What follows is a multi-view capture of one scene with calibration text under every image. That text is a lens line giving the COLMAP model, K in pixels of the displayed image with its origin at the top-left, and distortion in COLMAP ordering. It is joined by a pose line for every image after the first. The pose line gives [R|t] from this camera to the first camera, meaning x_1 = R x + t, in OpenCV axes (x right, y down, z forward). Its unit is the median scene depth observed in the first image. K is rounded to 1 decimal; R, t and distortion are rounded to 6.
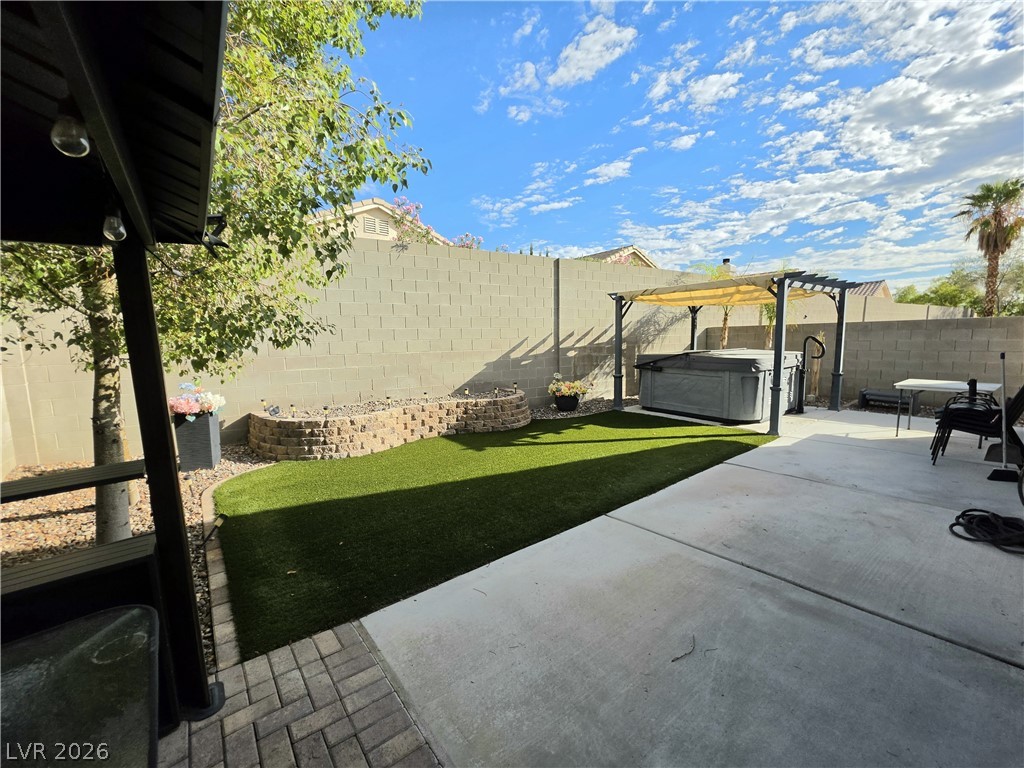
lens RADIAL K [[410.4, 0, 512.0], [0, 410.4, 384.0], [0, 0, 1]] dist [0.145503, -0.000040]
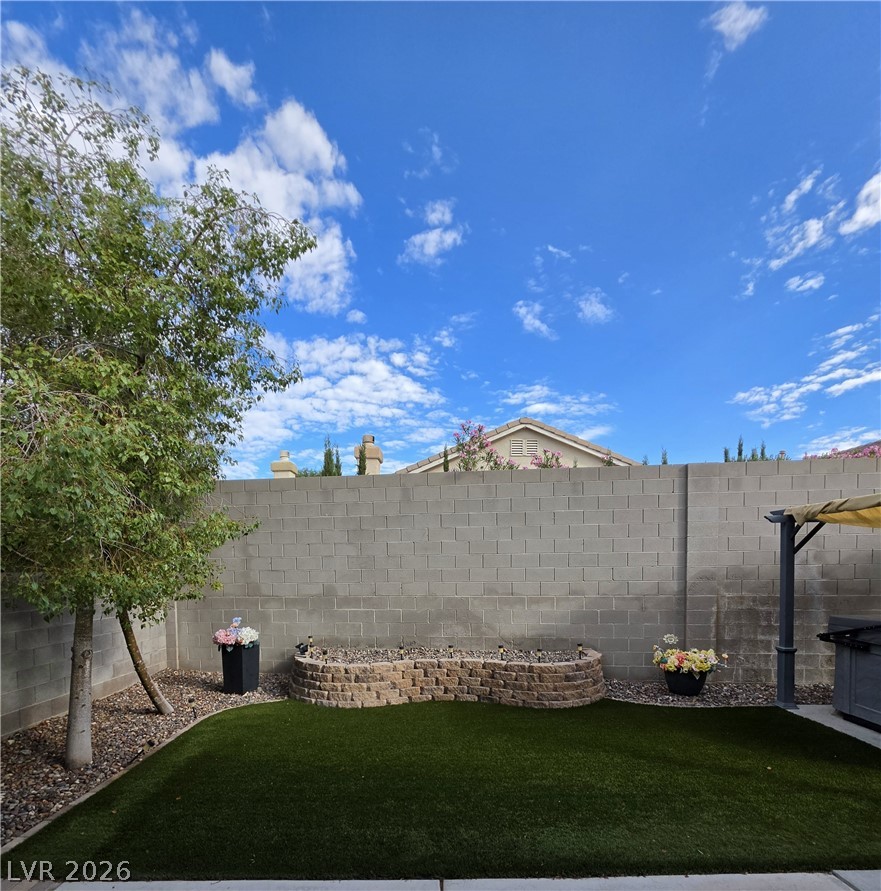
lens RADIAL K [[473.9, 0, 440.4], [0, 473.9, 571.3], [0, 0, 1]] dist [0.001660, 0.000811]
pose [[0.799769, 0.012892, -0.600169, 0.298649], [-0.073718, 0.994312, -0.076876, -0.045313], [0.595764, 0.105726, 0.796170, 0.174209]]
